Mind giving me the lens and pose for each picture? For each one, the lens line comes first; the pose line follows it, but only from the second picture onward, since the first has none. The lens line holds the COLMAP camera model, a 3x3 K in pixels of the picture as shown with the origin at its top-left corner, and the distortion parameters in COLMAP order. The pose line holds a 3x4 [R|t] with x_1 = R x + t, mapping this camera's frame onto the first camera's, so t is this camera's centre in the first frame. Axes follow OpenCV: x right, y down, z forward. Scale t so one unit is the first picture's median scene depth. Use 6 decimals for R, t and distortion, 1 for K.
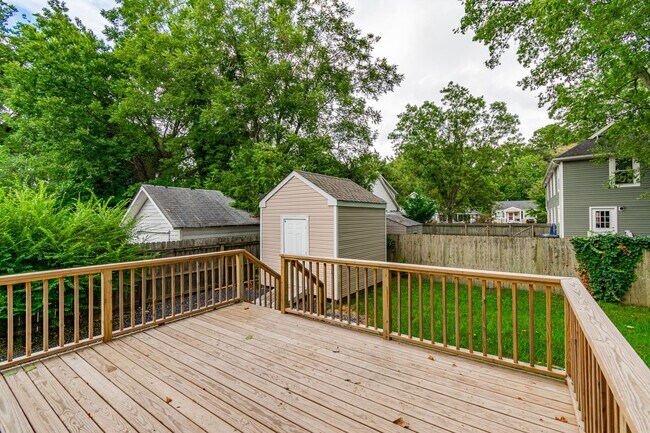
lens RADIAL K [[289.2, 0, 324.9], [0, 289.2, 215.3], [0, 0, 1]] dist [0.010058, -0.001314]
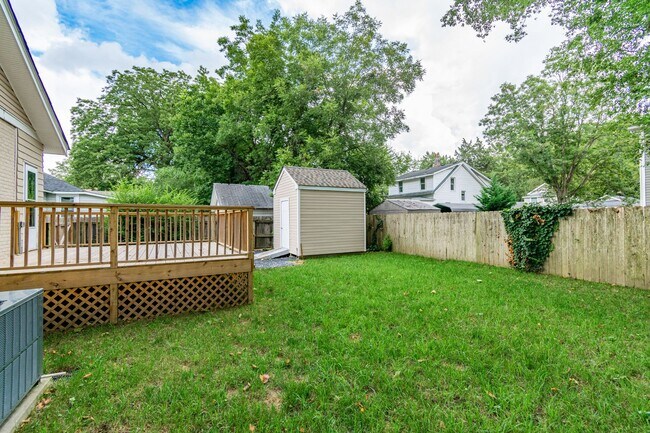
lens RADIAL K [[297.9, 0, 323.7], [0, 297.9, 218.6], [0, 0, 1]] dist [-0.000220, -0.000040]
pose [[0.896075, -0.001635, -0.443899, 0.638472], [0.002119, 0.999998, 0.000594, 0.089411], [0.443897, -0.001473, 0.896077, -0.192339]]
